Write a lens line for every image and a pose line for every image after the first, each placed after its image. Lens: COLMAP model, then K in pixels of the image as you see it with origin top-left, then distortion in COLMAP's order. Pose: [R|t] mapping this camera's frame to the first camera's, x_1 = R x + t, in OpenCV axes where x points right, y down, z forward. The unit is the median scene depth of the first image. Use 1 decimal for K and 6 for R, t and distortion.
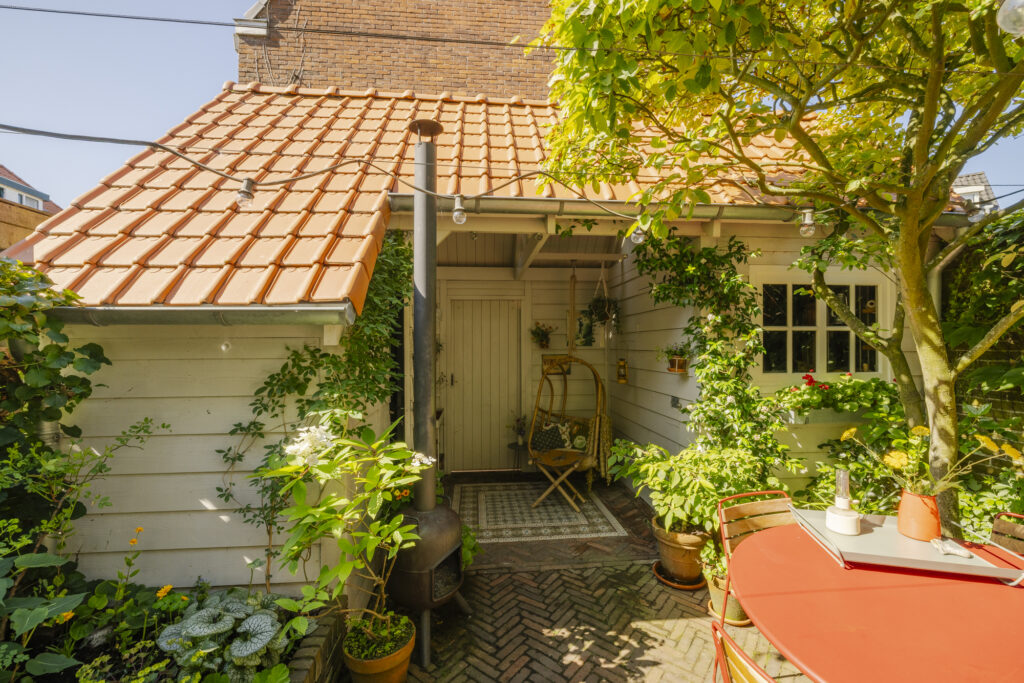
lens RADIAL K [[436.9, 0, 513.0], [0, 436.9, 346.4], [0, 0, 1]] dist [0.002285, 0.000065]
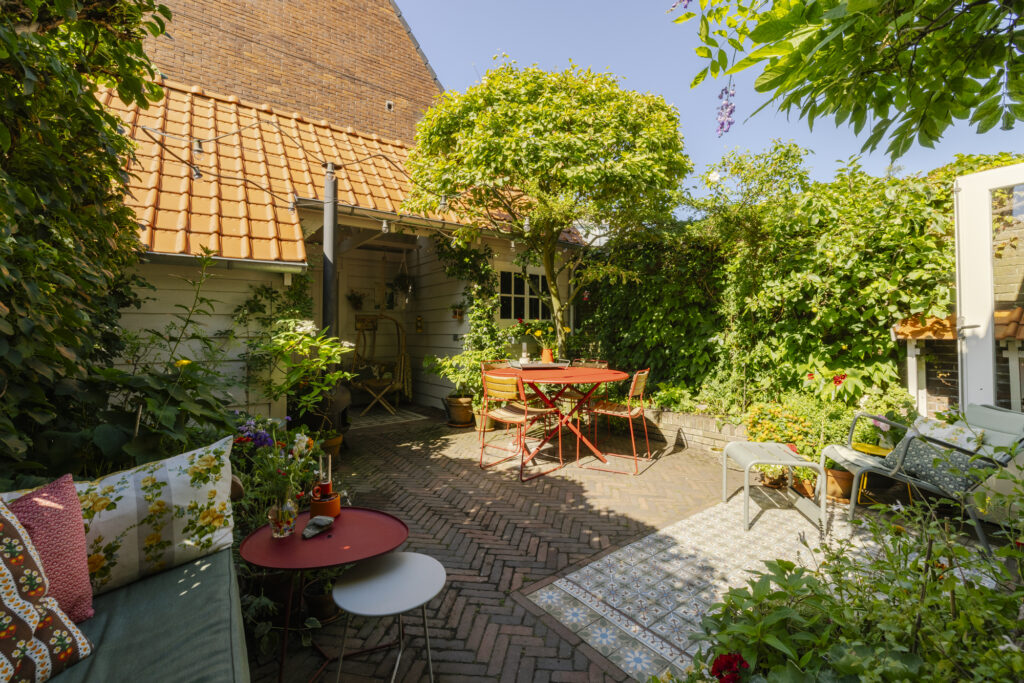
lens RADIAL K [[436.9, 0, 513.5], [0, 436.9, 333.9], [0, 0, 1]] dist [0.002285, 0.000065]
pose [[0.859965, 0.001086, 0.510352, -0.359704], [-0.004581, 0.999974, 0.005592, 0.123529], [-0.510333, -0.007147, 0.859947, -0.684880]]
